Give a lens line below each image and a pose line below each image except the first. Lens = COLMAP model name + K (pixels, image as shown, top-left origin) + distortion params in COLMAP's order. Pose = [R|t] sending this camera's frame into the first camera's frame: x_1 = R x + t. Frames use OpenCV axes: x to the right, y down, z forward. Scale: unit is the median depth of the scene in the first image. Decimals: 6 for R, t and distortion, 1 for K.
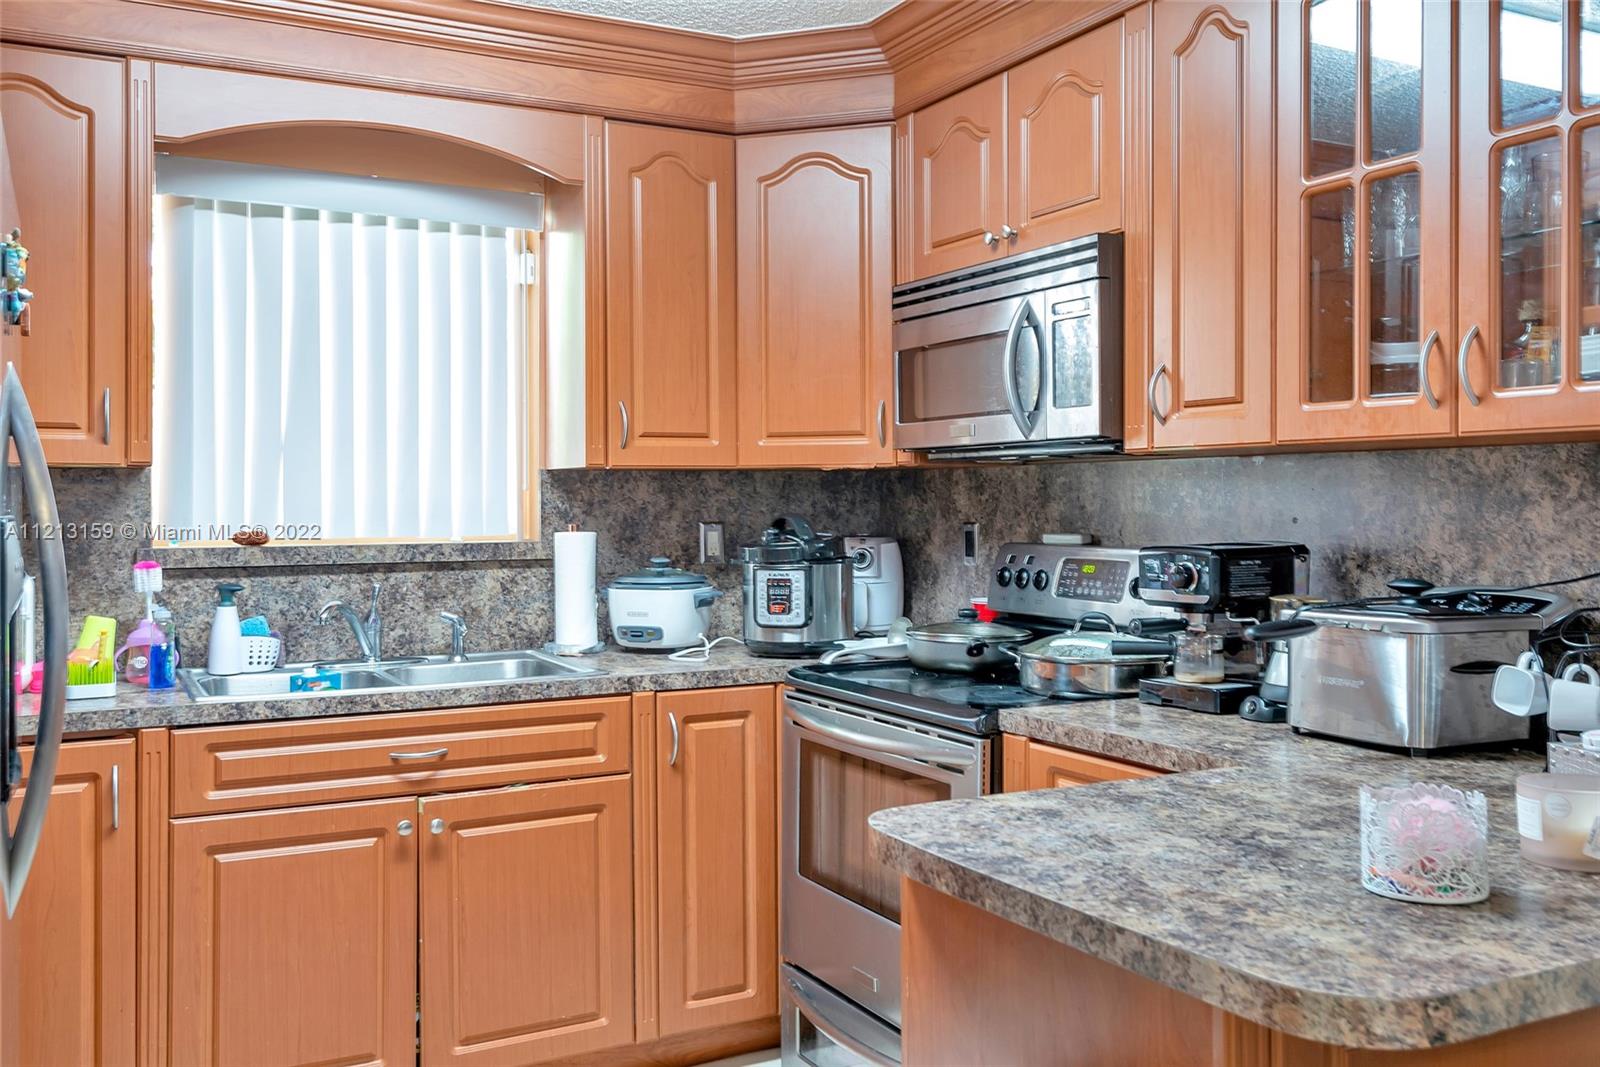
lens RADIAL K [[1429.5, 0, 831.2], [0, 1429.5, 501.7], [0, 0, 1]] dist [0.010025, -0.038764]
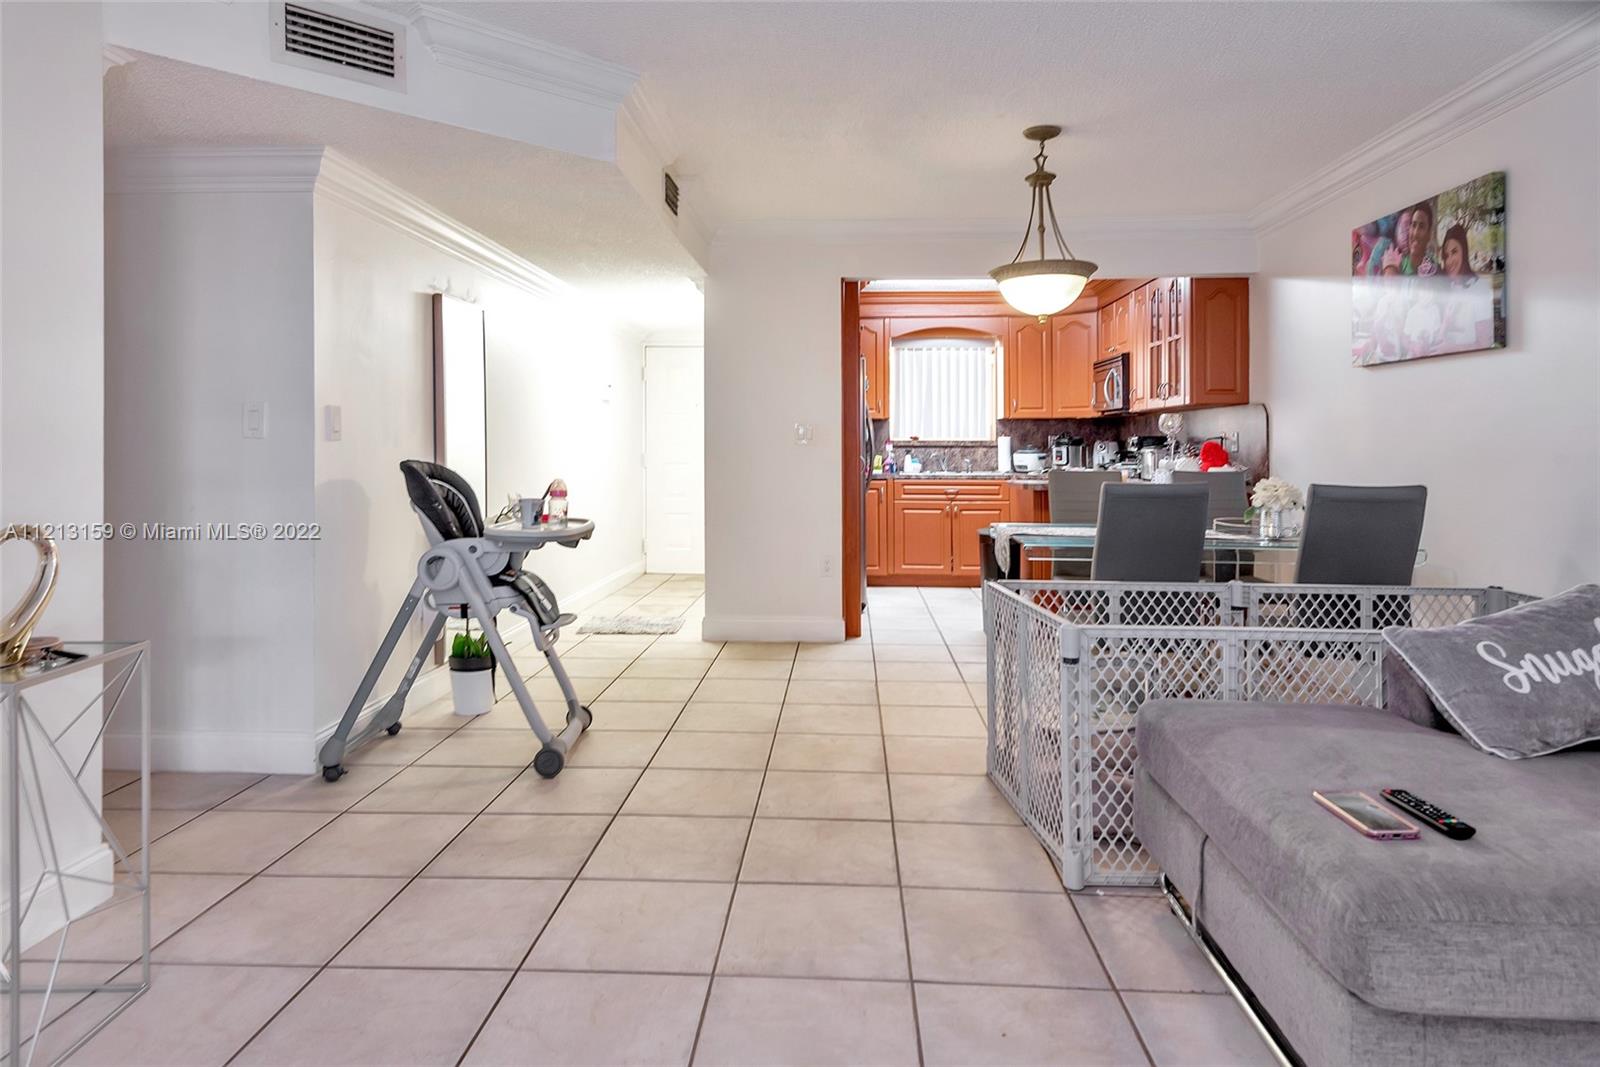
lens RADIAL K [[992.0, 0, 767.3], [0, 992.0, 431.0], [0, 0, 1]] dist [0.044703, -0.011988]
pose [[0.842209, -0.008286, -0.539087, 0.668105], [-0.006430, 0.999656, -0.025411, 0.075558], [0.539113, 0.024868, 0.841866, -1.389141]]
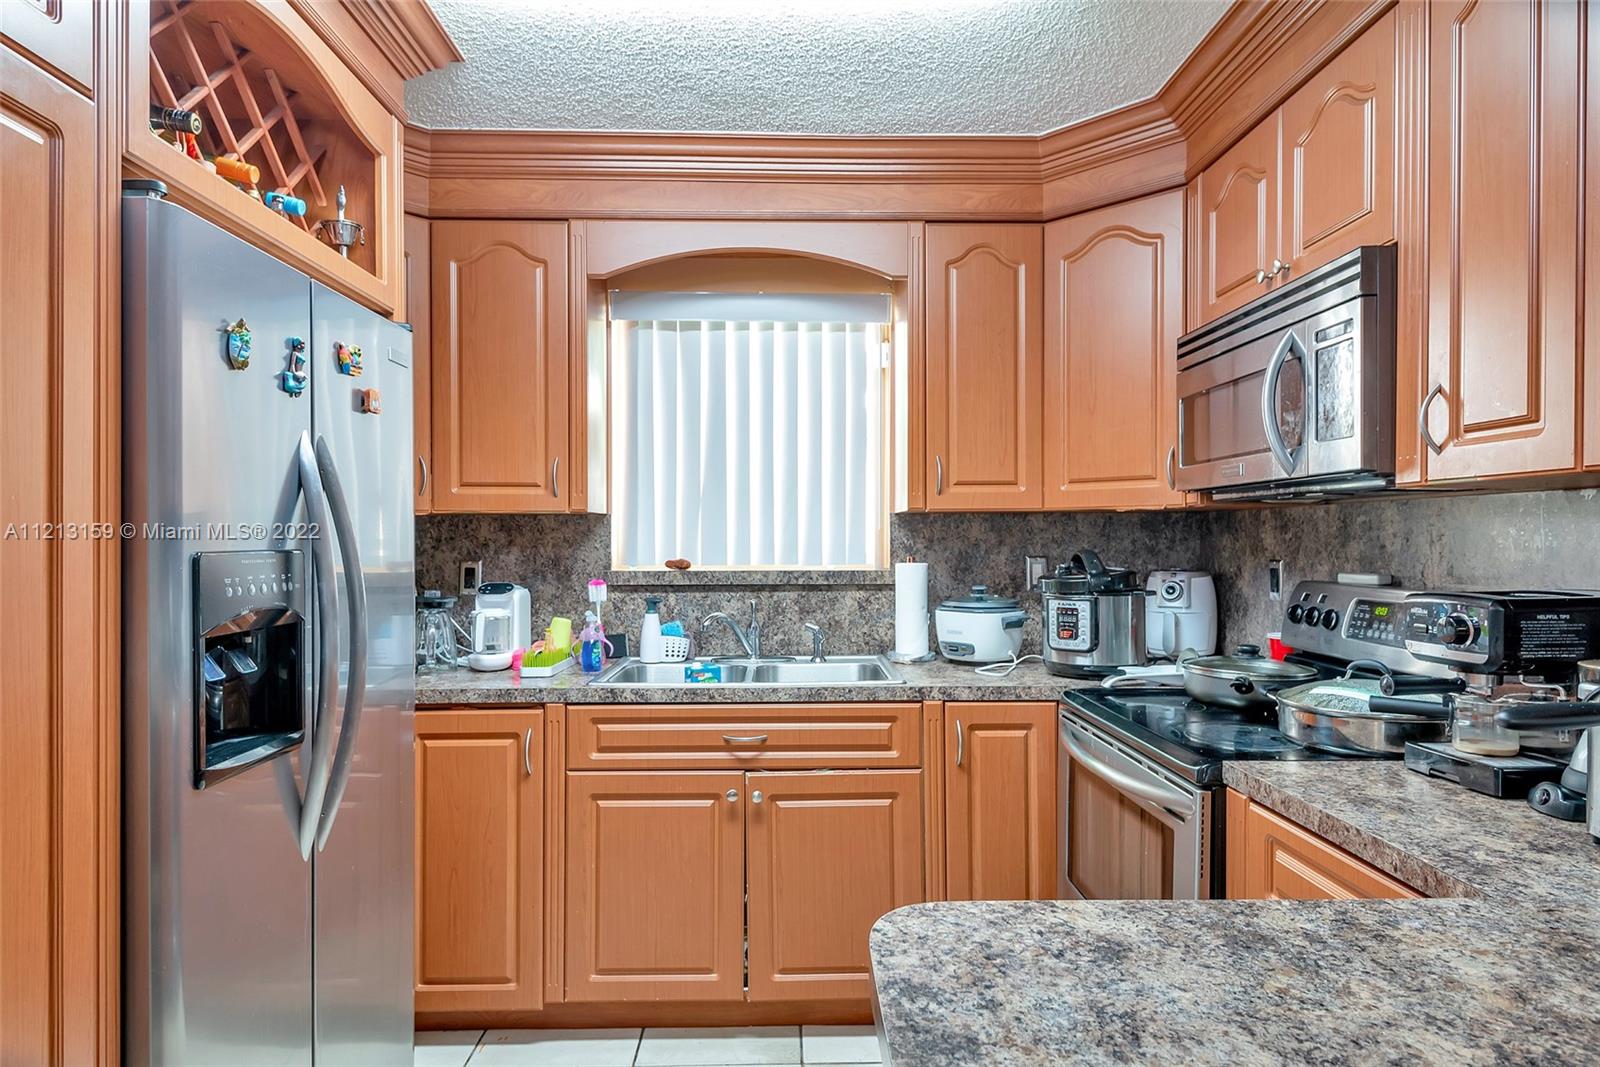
lens RADIAL K [[948.9, 0, 800.8], [0, 948.9, 544.1], [0, 0, 1]] dist [0.018676, -0.022631]
pose [[0.888308, 0.006765, -0.459198, 0.123037], [-0.003468, 0.999962, 0.008024, -0.001716], [0.459235, -0.005535, 0.888298, 0.243623]]
